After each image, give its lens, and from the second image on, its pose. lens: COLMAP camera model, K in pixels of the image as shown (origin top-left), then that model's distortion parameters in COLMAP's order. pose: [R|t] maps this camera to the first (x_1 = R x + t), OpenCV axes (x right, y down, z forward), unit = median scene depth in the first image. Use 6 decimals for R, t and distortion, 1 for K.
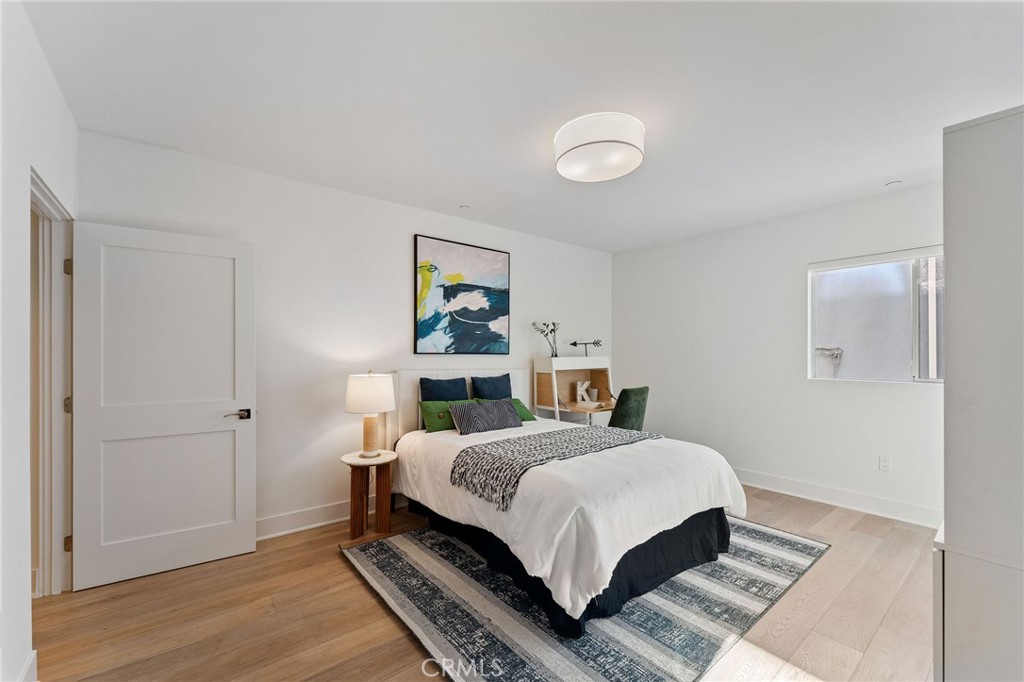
lens RADIAL K [[413.2, 0, 504.4], [0, 413.2, 351.1], [0, 0, 1]] dist [-0.004076, 0.000767]
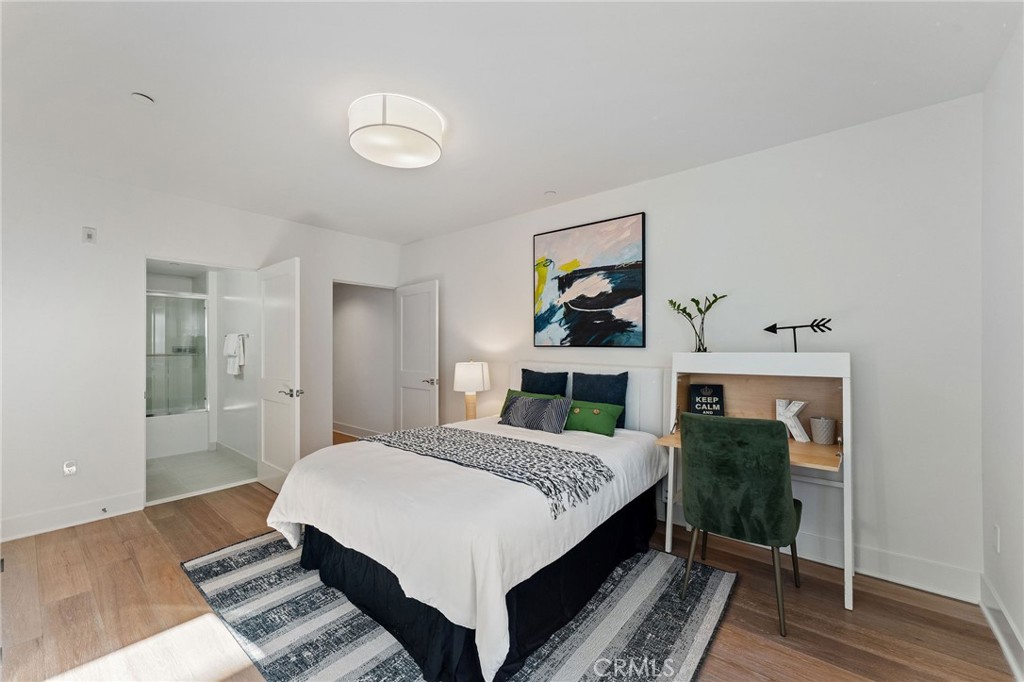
lens RADIAL K [[413.2, 0, 504.3], [0, 413.2, 342.4], [0, 0, 1]] dist [-0.004076, 0.000767]
pose [[0.198711, -0.005757, -0.980041, 0.775520], [0.009947, 0.999943, -0.003857, -0.001075], [0.980008, -0.008982, 0.198757, 0.670720]]
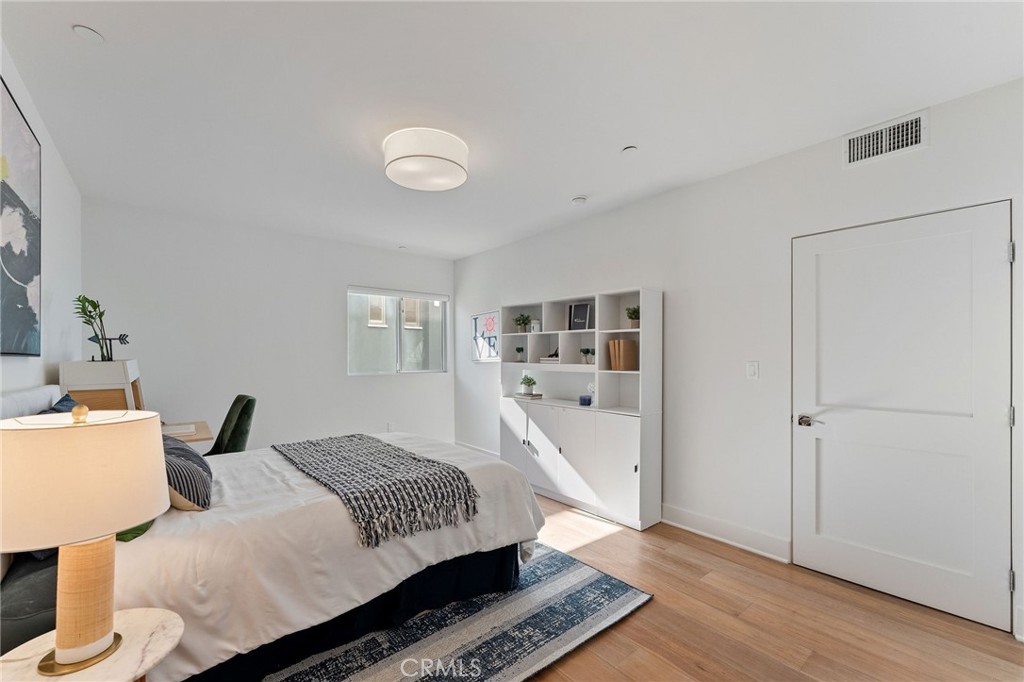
lens RADIAL K [[413.2, 0, 504.7], [0, 413.2, 360.0], [0, 0, 1]] dist [-0.004076, 0.000767]
pose [[-0.020648, -0.005342, 0.999773, -0.529530], [-0.009362, 0.999943, 0.005150, 0.005757], [-0.999743, -0.009254, -0.020697, 0.524340]]
